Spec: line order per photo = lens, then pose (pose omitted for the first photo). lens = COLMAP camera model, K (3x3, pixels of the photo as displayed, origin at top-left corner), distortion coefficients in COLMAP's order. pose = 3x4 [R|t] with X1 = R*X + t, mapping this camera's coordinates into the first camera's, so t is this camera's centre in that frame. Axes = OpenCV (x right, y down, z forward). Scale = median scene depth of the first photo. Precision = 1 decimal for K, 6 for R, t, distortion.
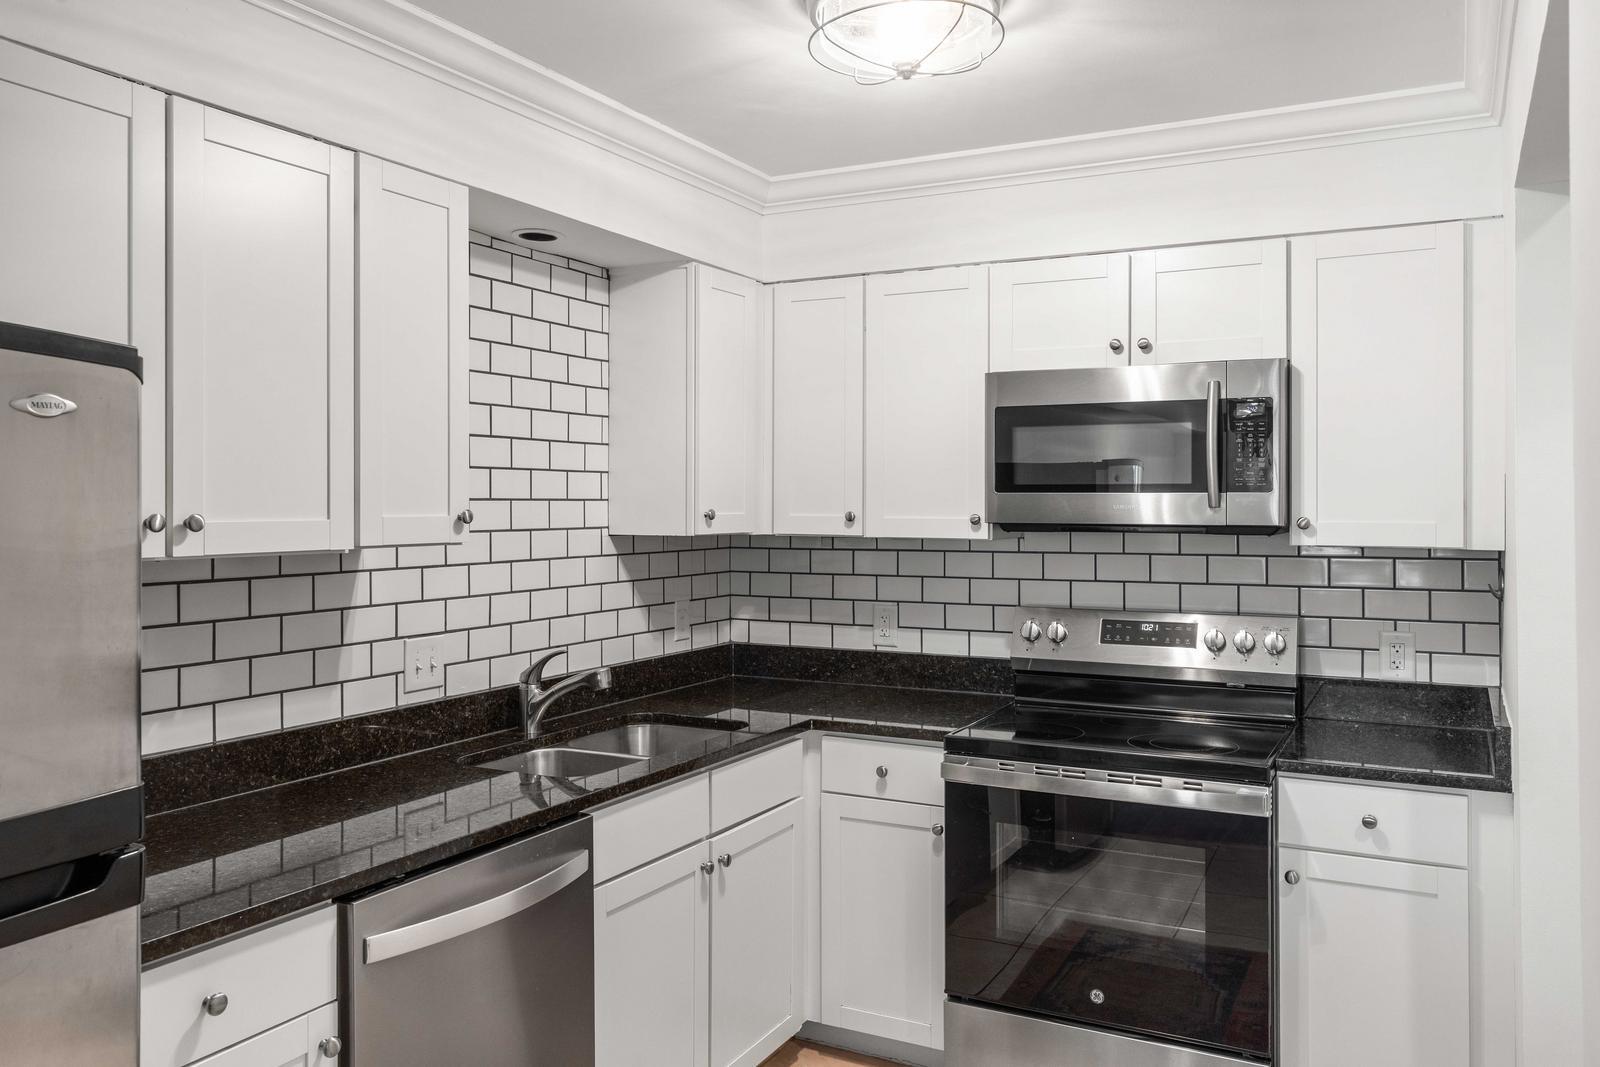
lens RADIAL K [[1221.9, 0, 807.0], [0, 1221.9, 494.6], [0, 0, 1]] dist [-0.000726, 0.014625]
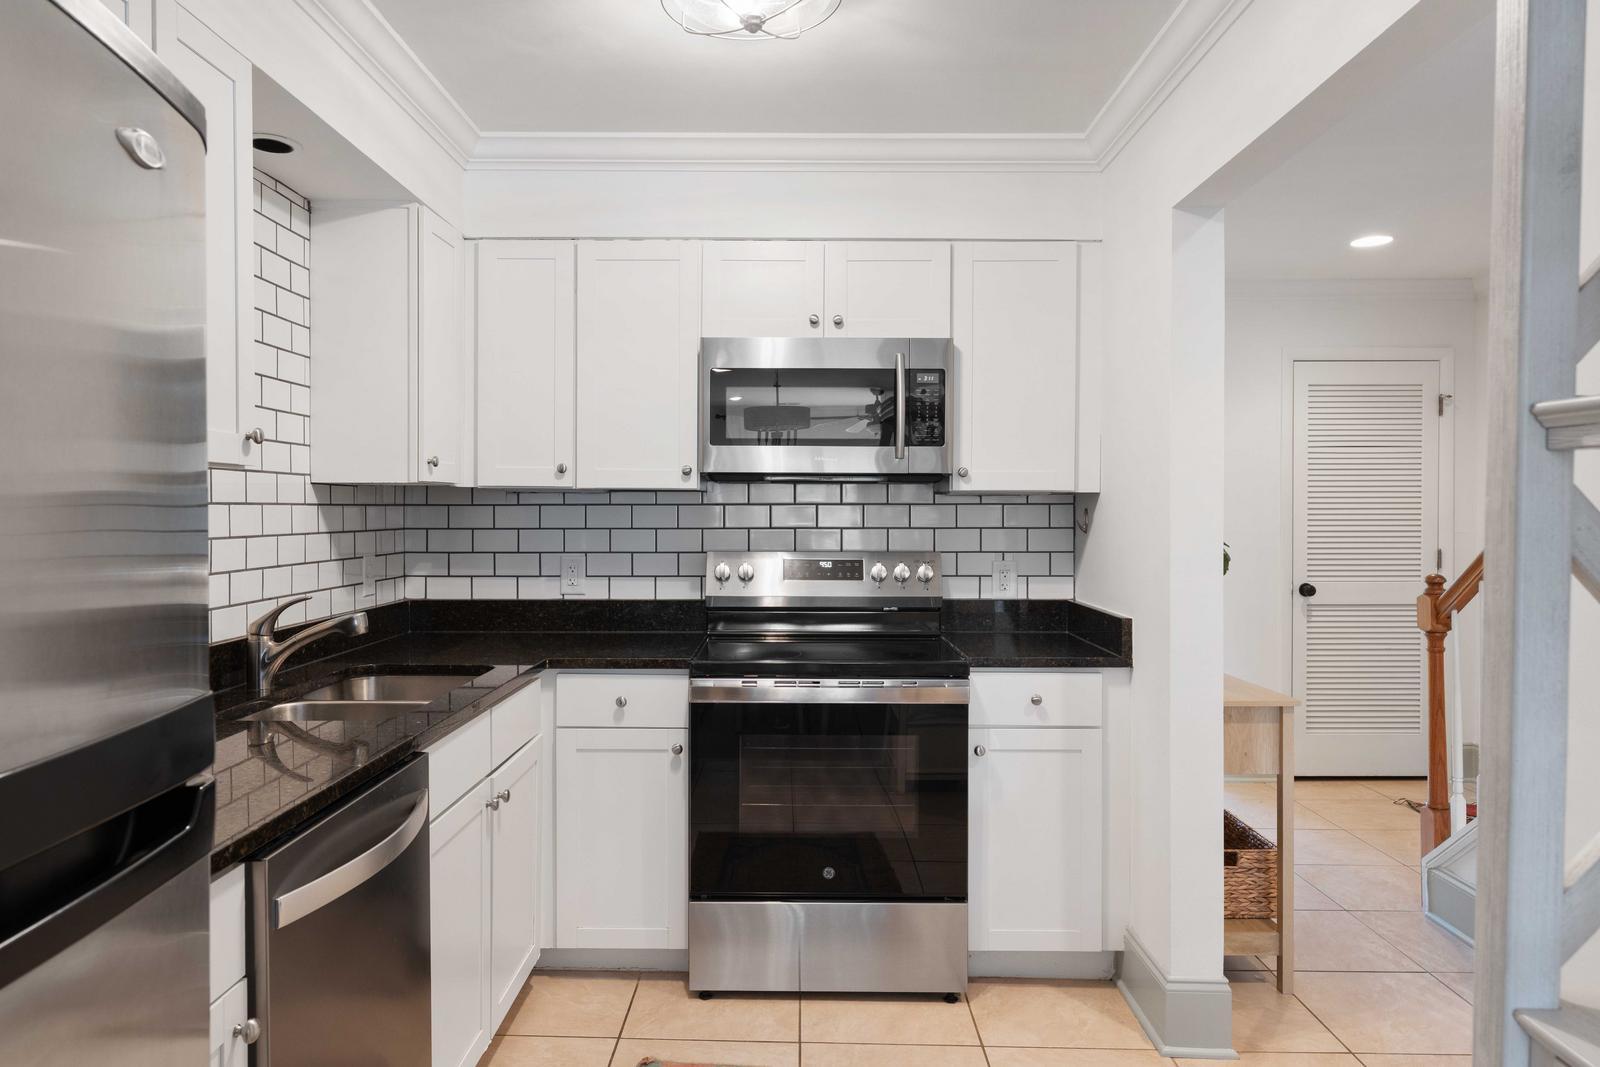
lens RADIAL K [[1055.1, 0, 787.3], [0, 1055.1, 519.7], [0, 0, 1]] dist [-0.005677, 0.004236]
pose [[0.890036, -0.002923, 0.455880, -0.226711], [-0.004879, 0.999861, 0.015935, 0.051543], [-0.455863, -0.016407, 0.889899, 0.114957]]
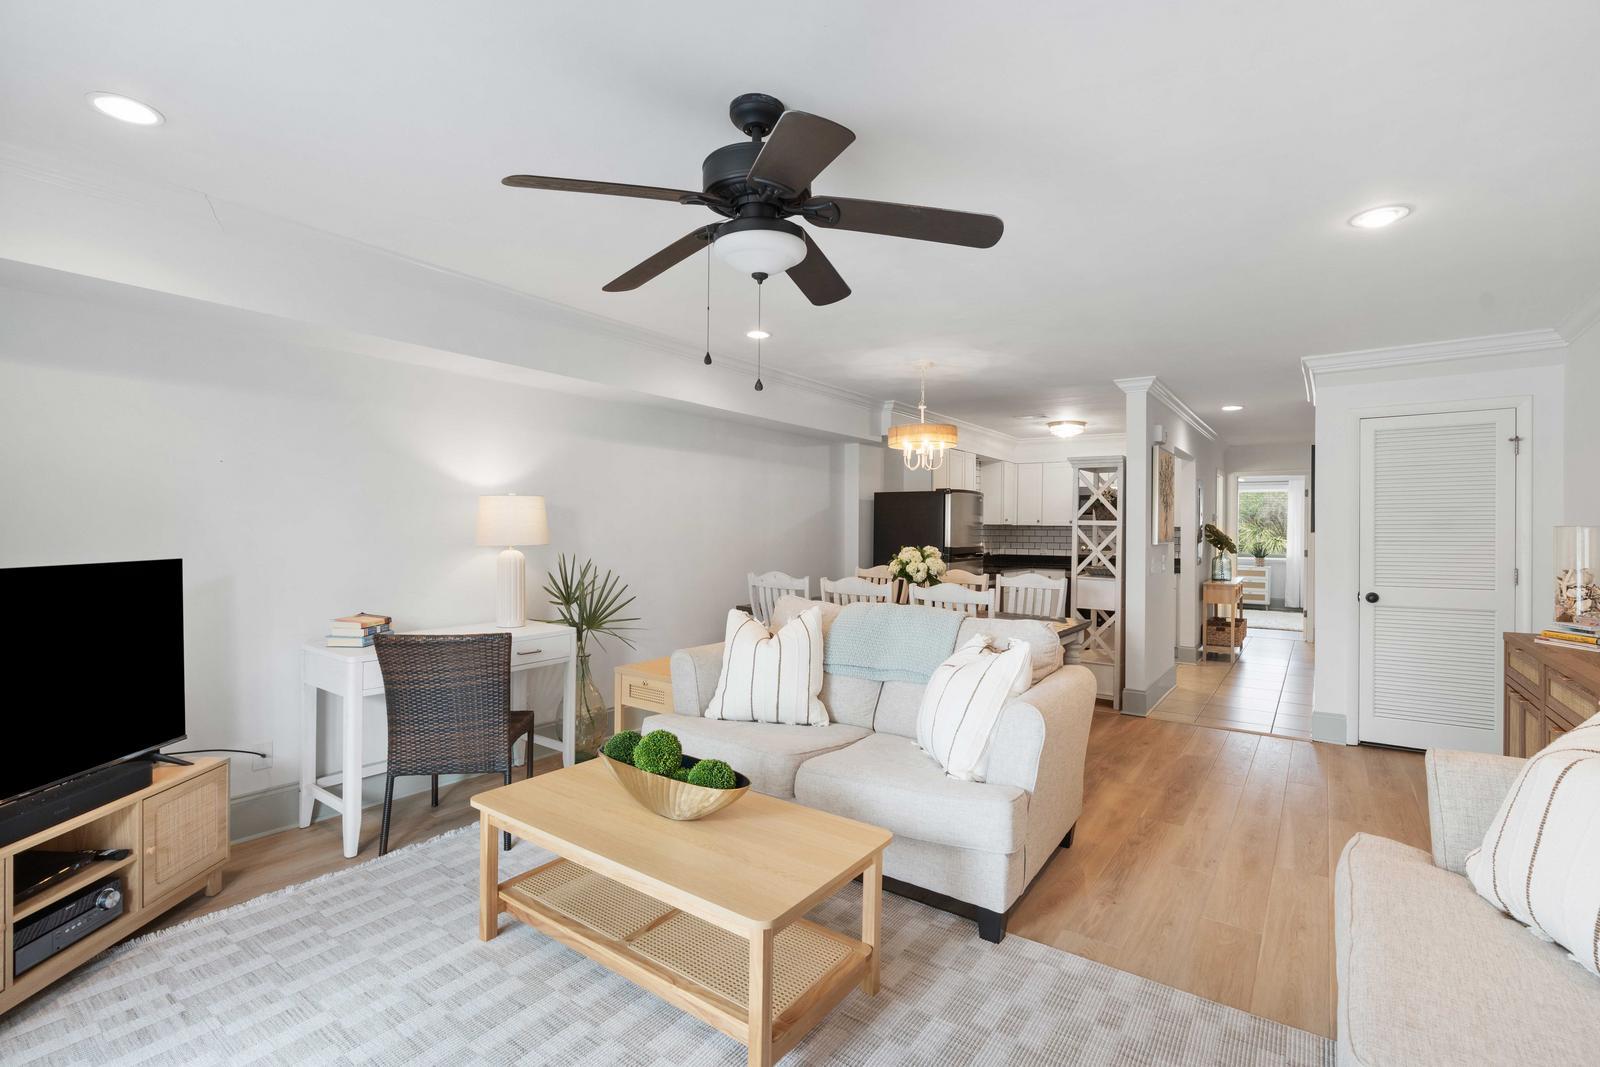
lens RADIAL K [[733.0, 0, 810.1], [0, 733.0, 529.4], [0, 0, 1]] dist [-0.008214, 0.002356]
pose [[0.992731, 0.009222, -0.119998, -0.487290], [-0.008796, 0.999953, 0.004082, 0.049152], [0.120030, -0.002997, 0.992766, -1.759387]]
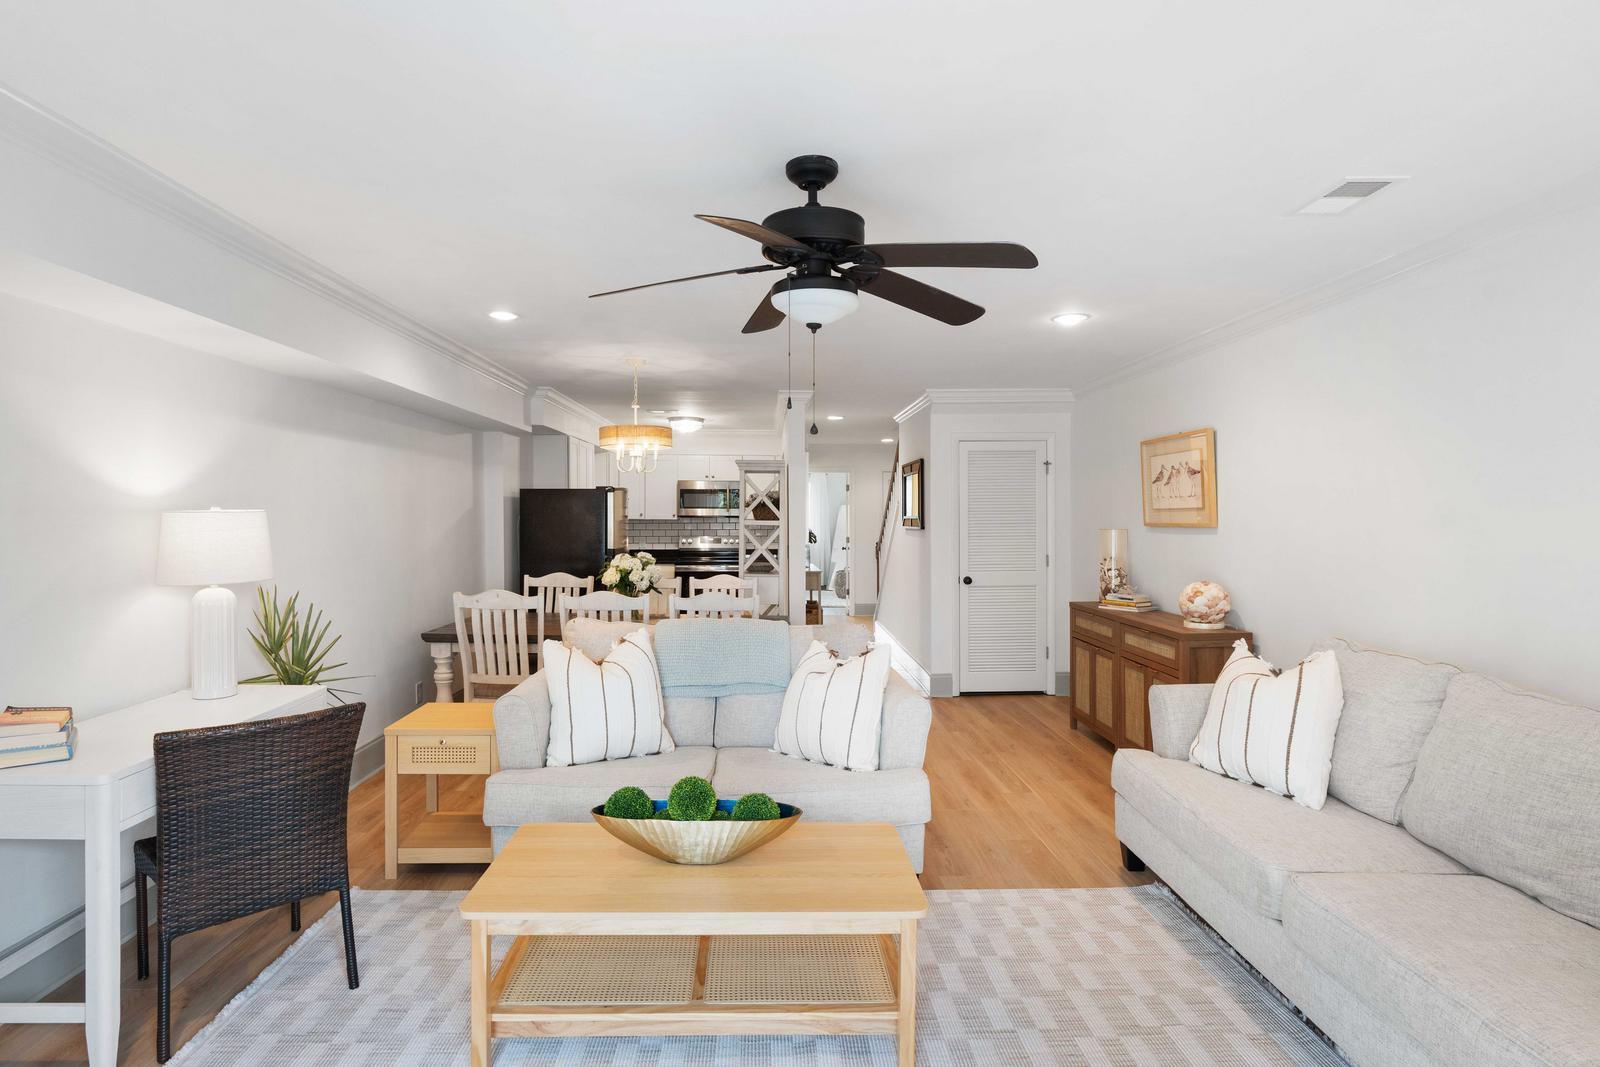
lens RADIAL K [[807.9, 0, 808.7], [0, 807.9, 520.0], [0, 0, 1]] dist [-0.009263, 0.002119]
pose [[0.862949, -0.001878, 0.505288, -0.929217], [-0.003851, 0.999940, 0.010294, 0.007931], [-0.505276, -0.010829, 0.862890, -1.769273]]
